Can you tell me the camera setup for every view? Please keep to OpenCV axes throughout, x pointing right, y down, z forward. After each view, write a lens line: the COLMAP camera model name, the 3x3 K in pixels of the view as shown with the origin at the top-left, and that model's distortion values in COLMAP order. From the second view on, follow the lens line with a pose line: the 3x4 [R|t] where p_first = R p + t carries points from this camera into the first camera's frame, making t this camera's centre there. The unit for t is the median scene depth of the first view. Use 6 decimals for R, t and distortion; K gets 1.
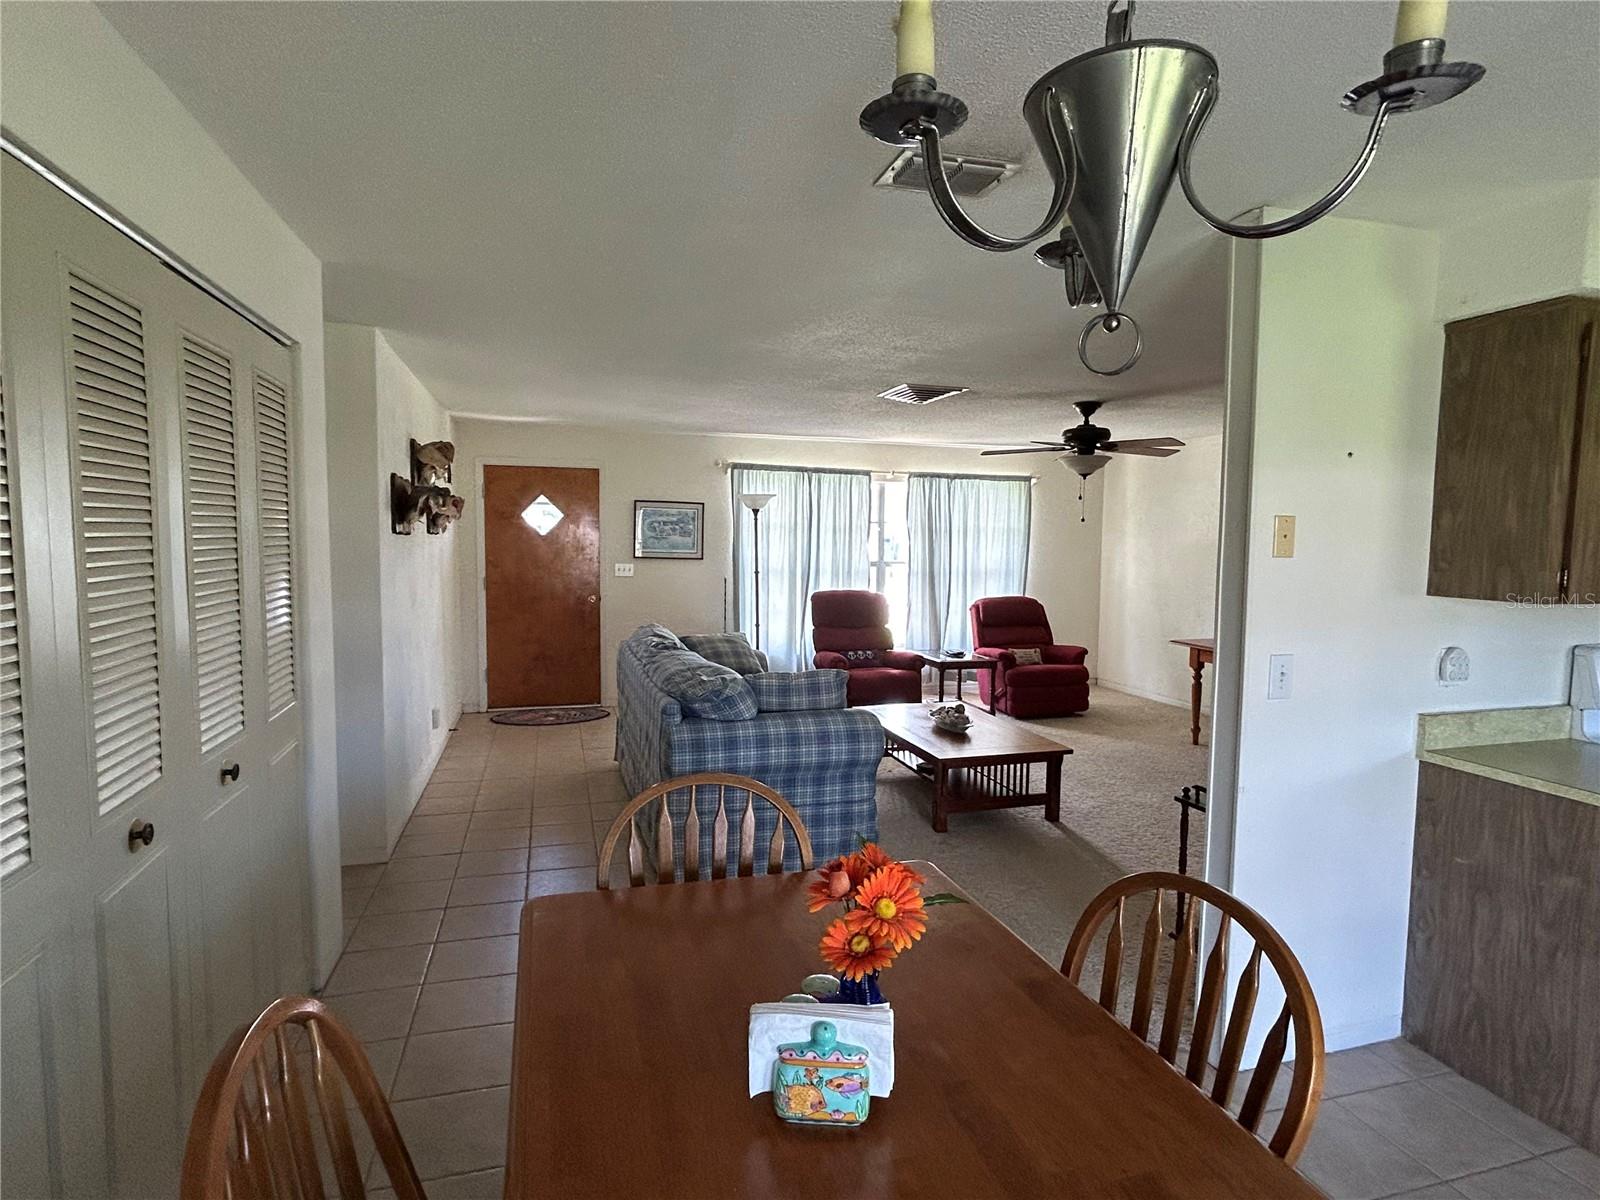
lens RADIAL K [[842.2, 0, 800.0], [0, 842.2, 600.0], [0, 0, 1]] dist [-0.000436, -0.000986]
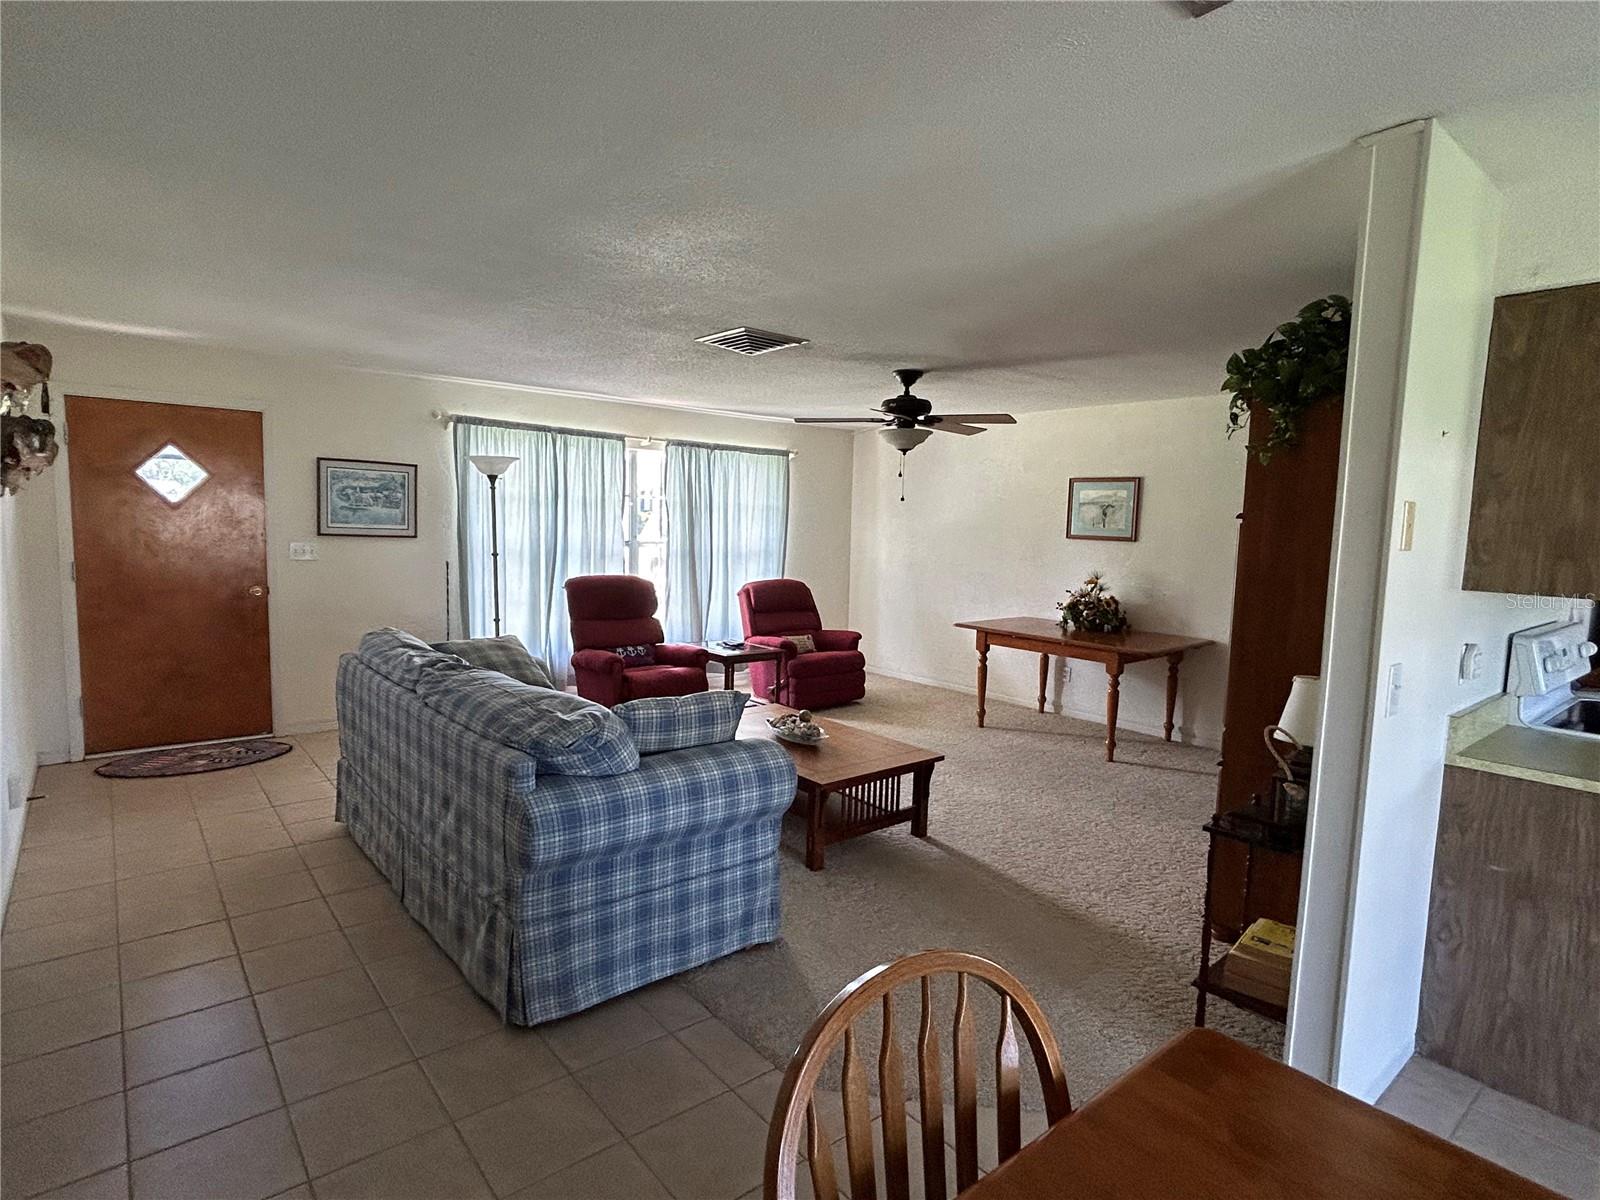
lens RADIAL K [[845.2, 0, 800.0], [0, 845.2, 600.0], [0, 0, 1]] dist [-0.002045, 0.000829]
pose [[0.919248, -0.022957, 0.393008, -0.105859], [0.011774, 0.999455, 0.030843, -0.011212], [-0.393502, -0.023725, 0.919018, 0.150069]]
